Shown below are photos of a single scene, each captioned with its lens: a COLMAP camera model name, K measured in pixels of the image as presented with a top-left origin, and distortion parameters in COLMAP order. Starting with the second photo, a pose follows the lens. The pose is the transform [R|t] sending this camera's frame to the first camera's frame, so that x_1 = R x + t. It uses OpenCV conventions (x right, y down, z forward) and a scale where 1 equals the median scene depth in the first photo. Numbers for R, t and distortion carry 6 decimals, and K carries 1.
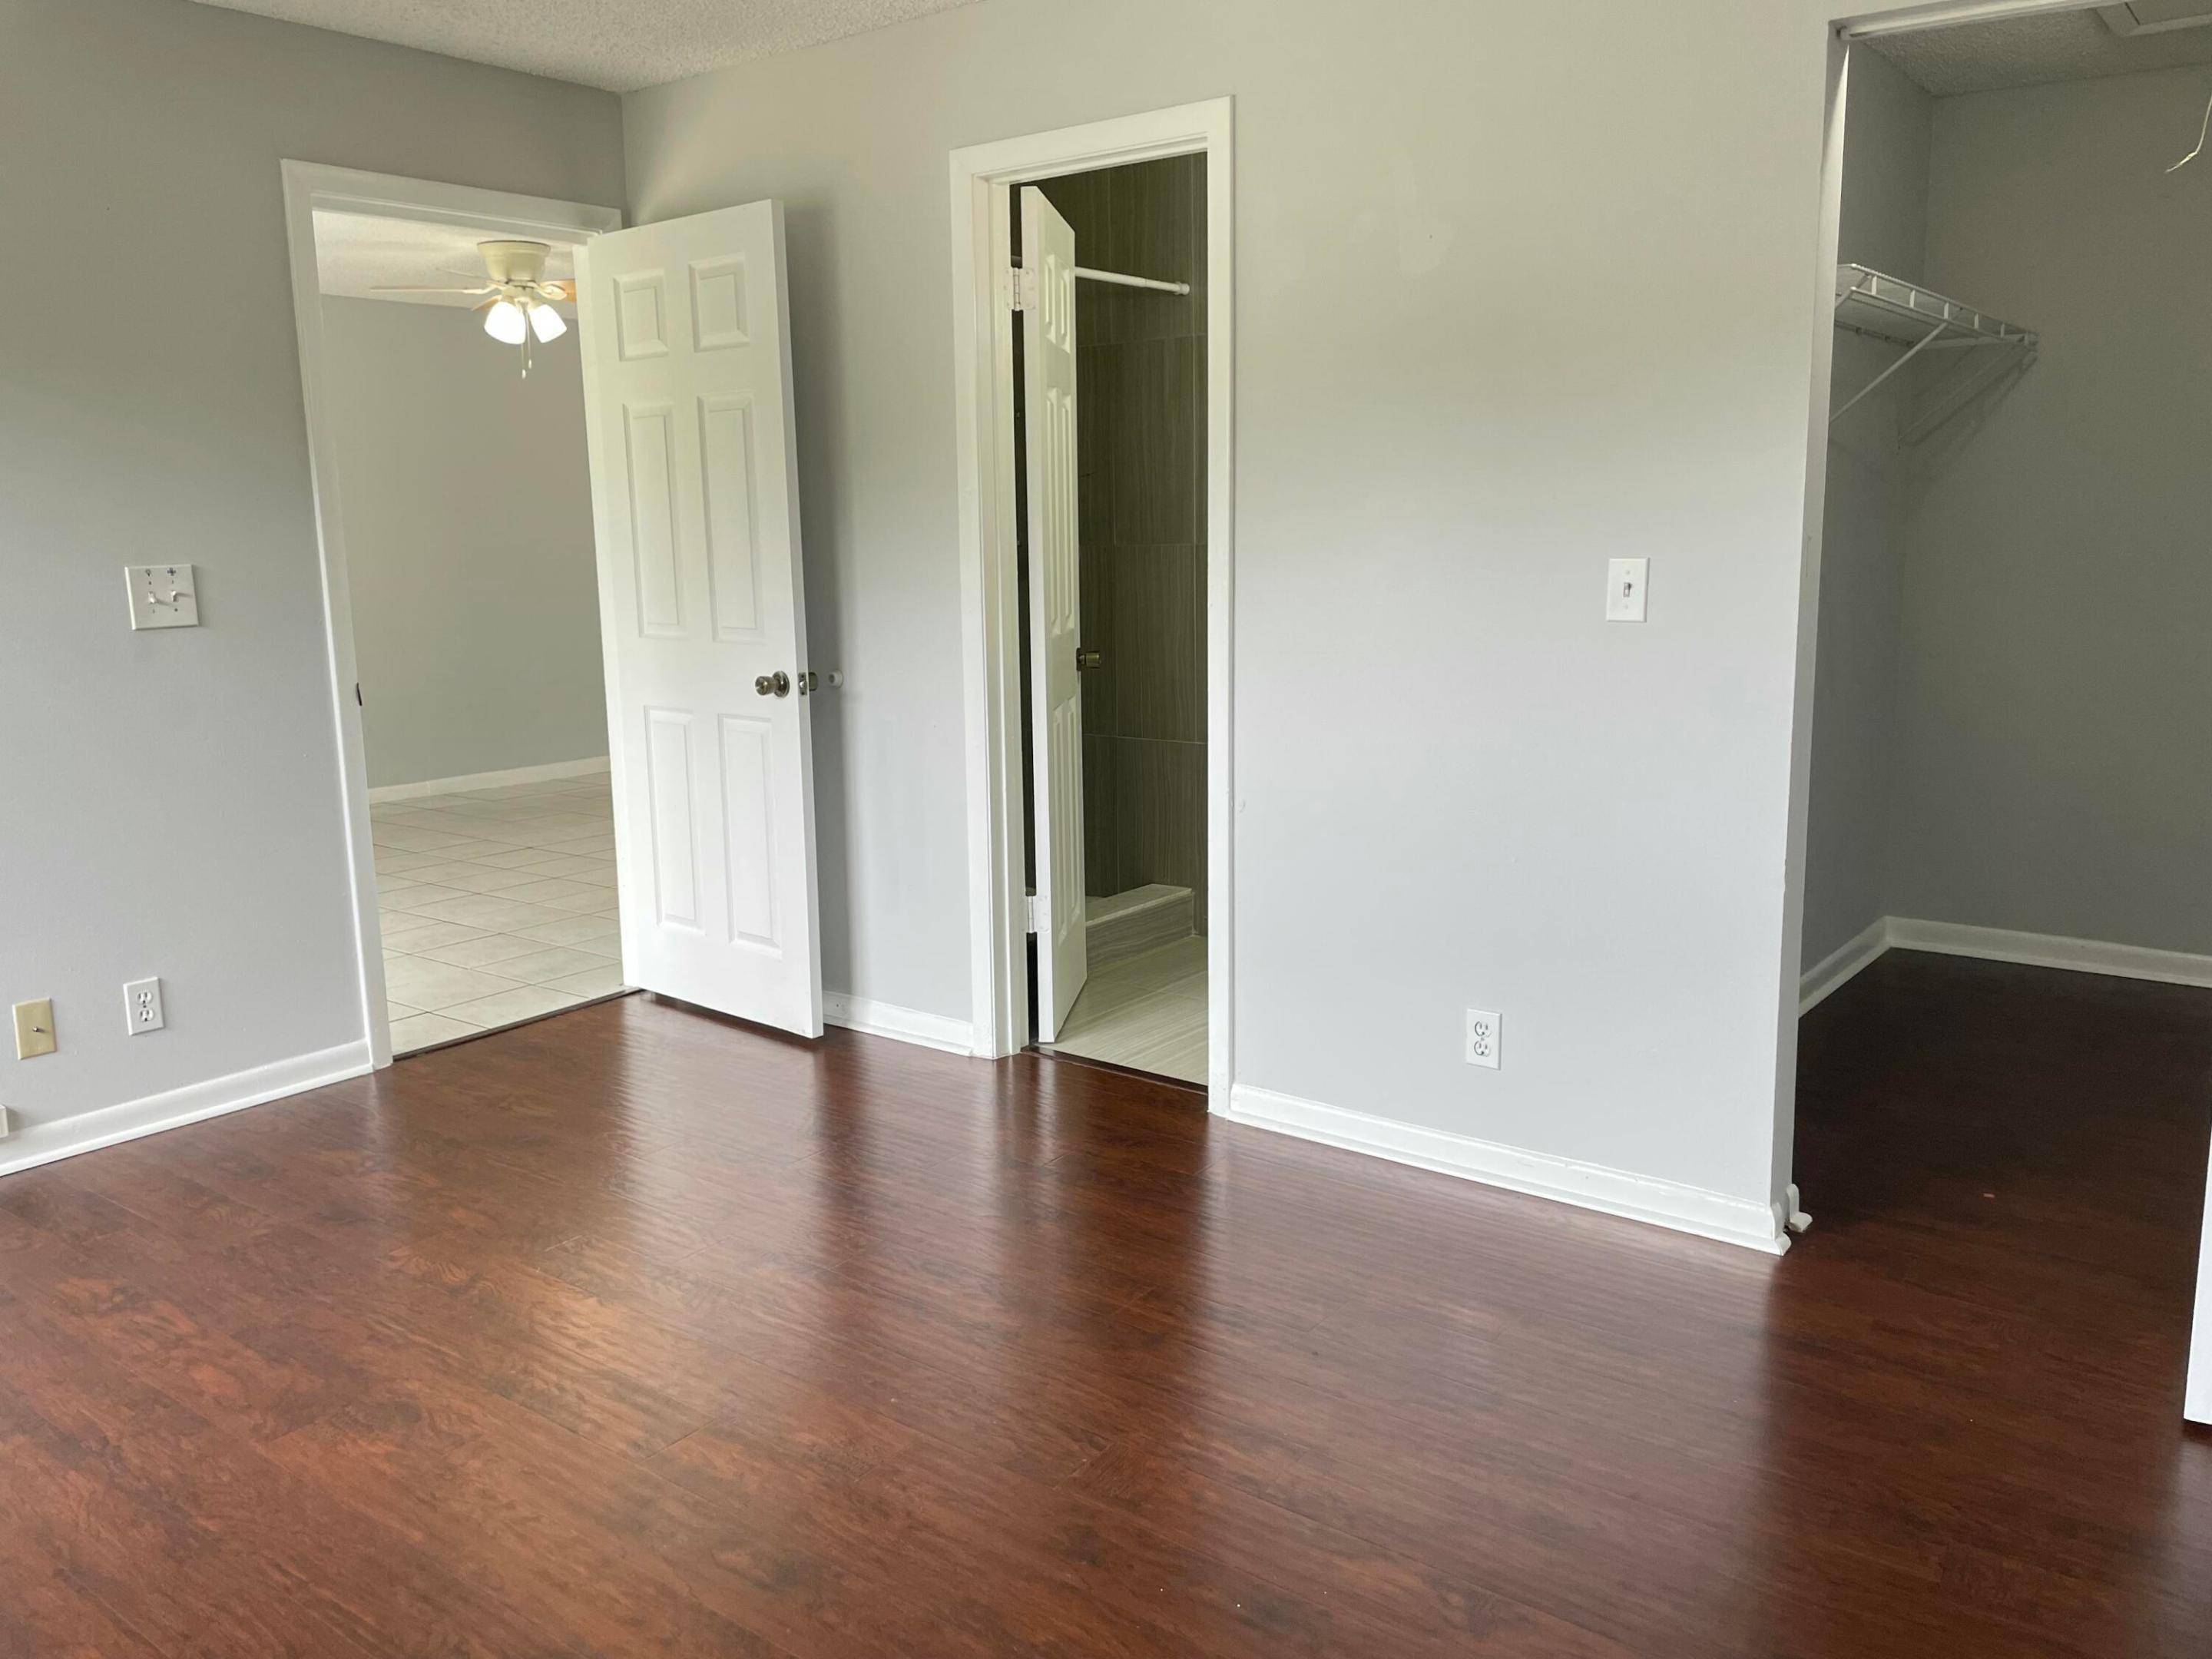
lens RADIAL K [[1677.1, 0, 1087.0], [0, 1677.1, 816.6], [0, 0, 1]] dist [0.095950, -0.135951]
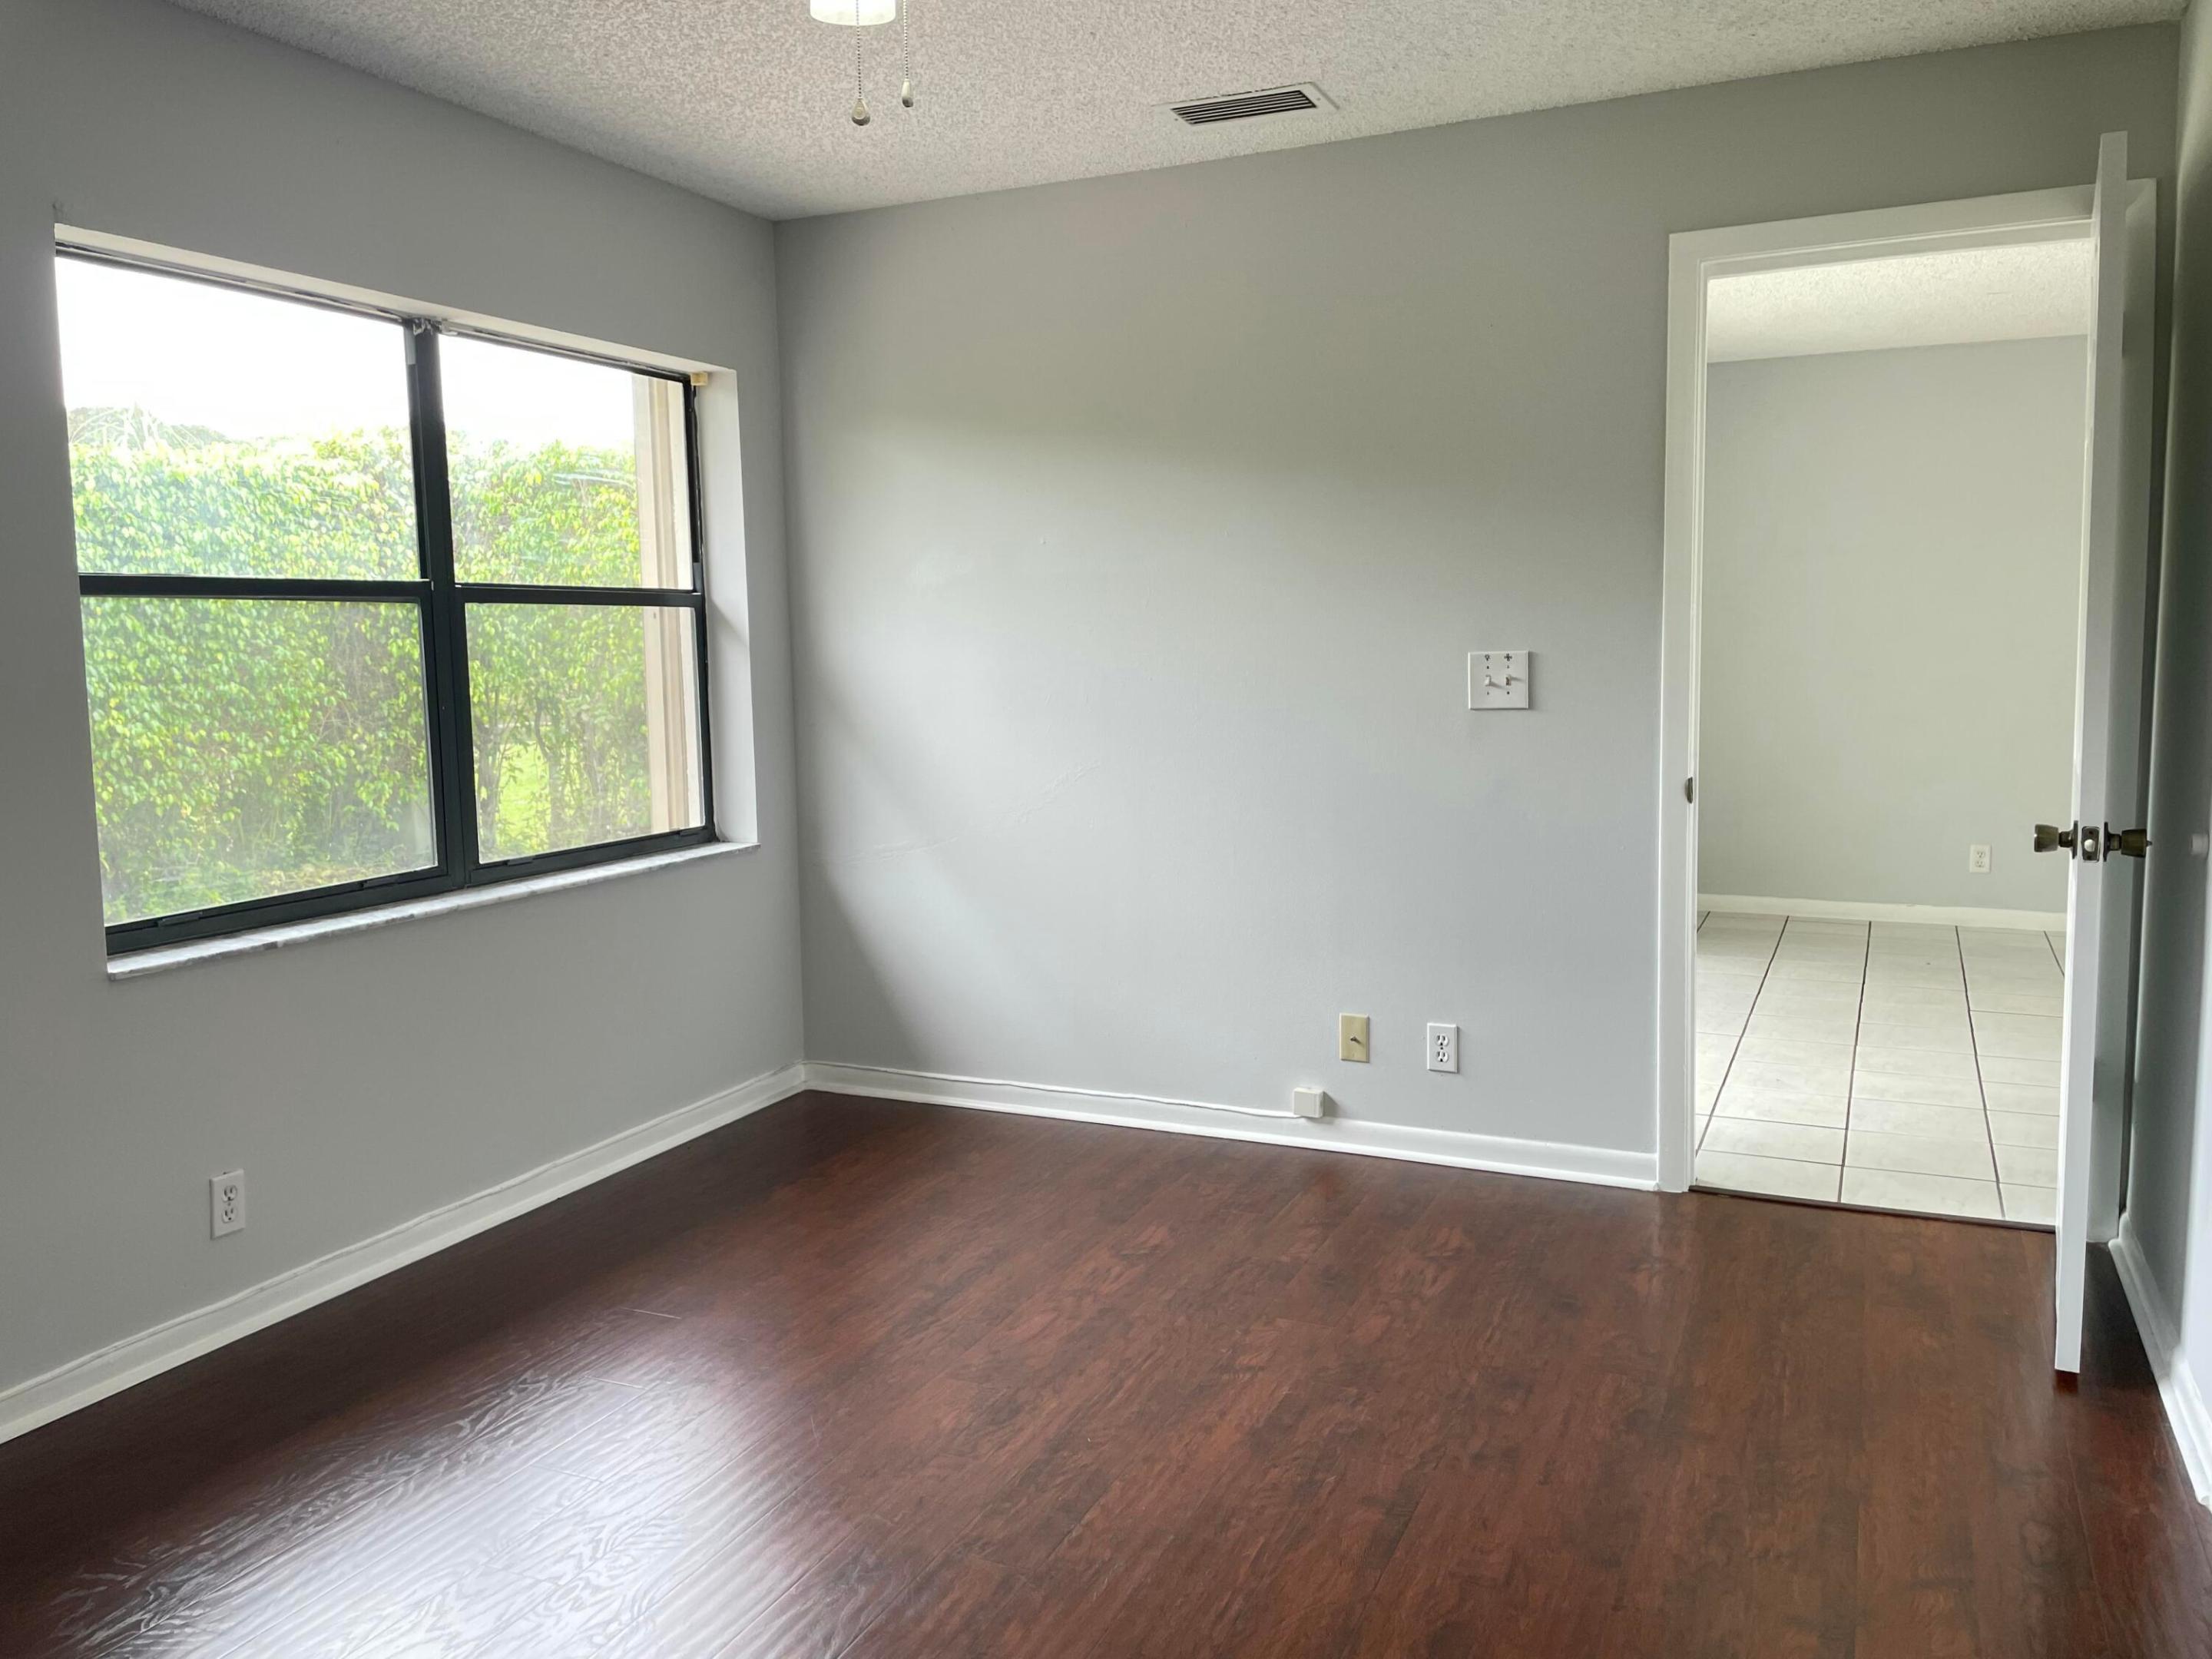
lens RADIAL K [[1677.1, 0, 1087.0], [0, 1677.1, 816.6], [0, 0, 1]] dist [0.095950, -0.135951]
pose [[0.211443, 0.119435, -0.970065, 0.436587], [-0.152151, 0.984428, 0.088039, -0.096623], [0.965475, 0.128981, 0.226323, 0.510046]]
